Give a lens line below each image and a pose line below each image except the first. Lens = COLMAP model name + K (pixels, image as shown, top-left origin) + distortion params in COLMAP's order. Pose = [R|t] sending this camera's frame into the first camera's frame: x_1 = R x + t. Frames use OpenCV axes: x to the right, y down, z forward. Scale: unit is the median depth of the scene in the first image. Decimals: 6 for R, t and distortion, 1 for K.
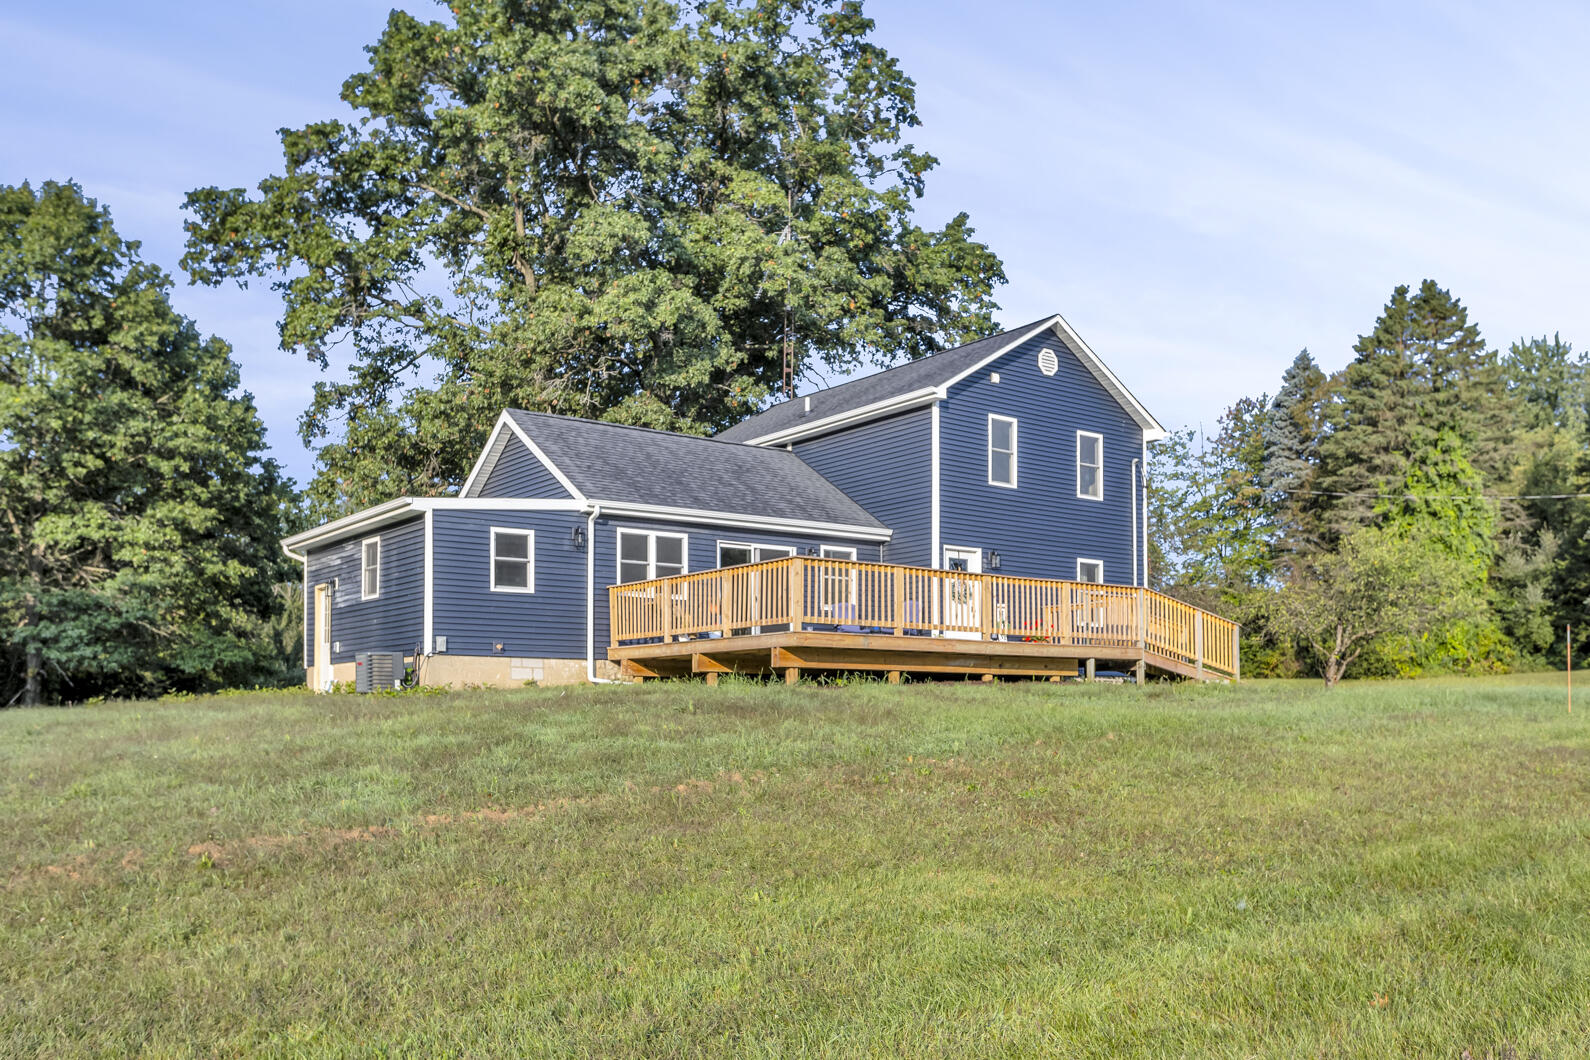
lens RADIAL K [[1427.1, 0, 795.0], [0, 1427.1, 530.0], [0, 0, 1]] dist [-0.004633, -0.001484]
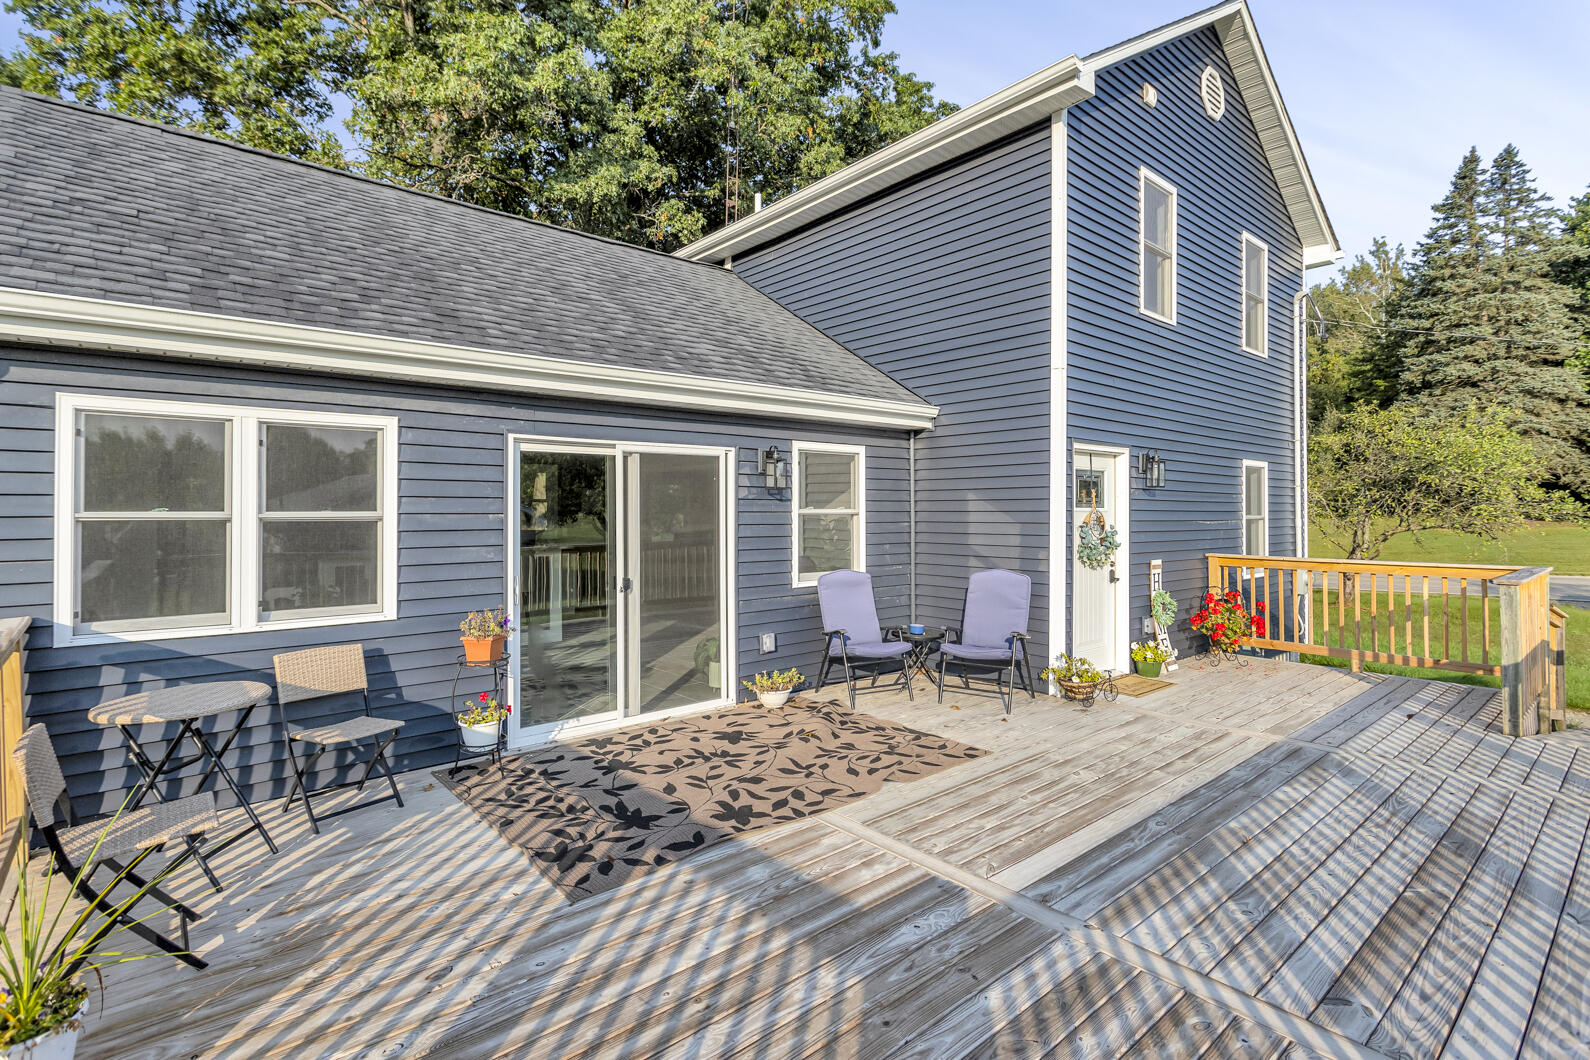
lens RADIAL K [[768.6, 0, 789.7], [0, 768.6, 500.7], [0, 0, 1]] dist [-0.005793, -0.000963]
pose [[0.998252, -0.000421, 0.059101, 0.003089], [-0.006880, 0.992349, 0.123270, -0.000210], [-0.058701, -0.123461, 0.990612, 0.742115]]
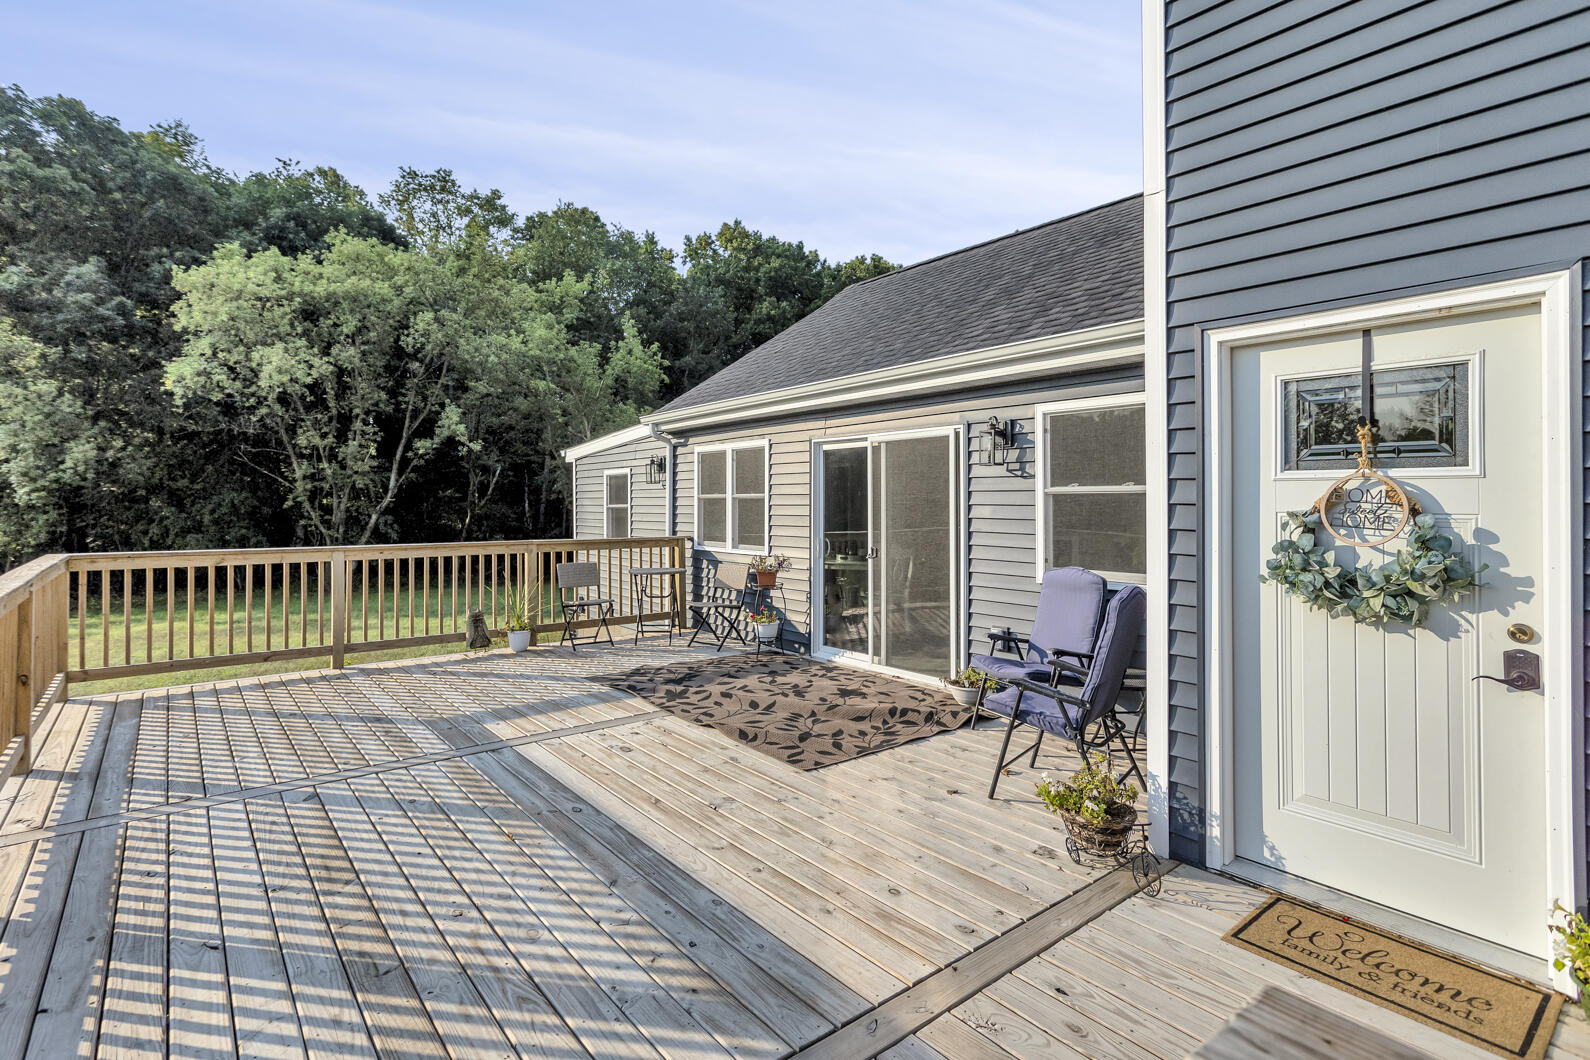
lens RADIAL K [[775.3, 0, 783.1], [0, 775.3, 512.7], [0, 0, 1]] dist [-0.004350, -0.000464]
pose [[0.017544, 0.017890, -0.999686, 0.204534], [0.142646, 0.989567, 0.020212, 0.023817], [0.989618, -0.142956, 0.014809, 0.902030]]
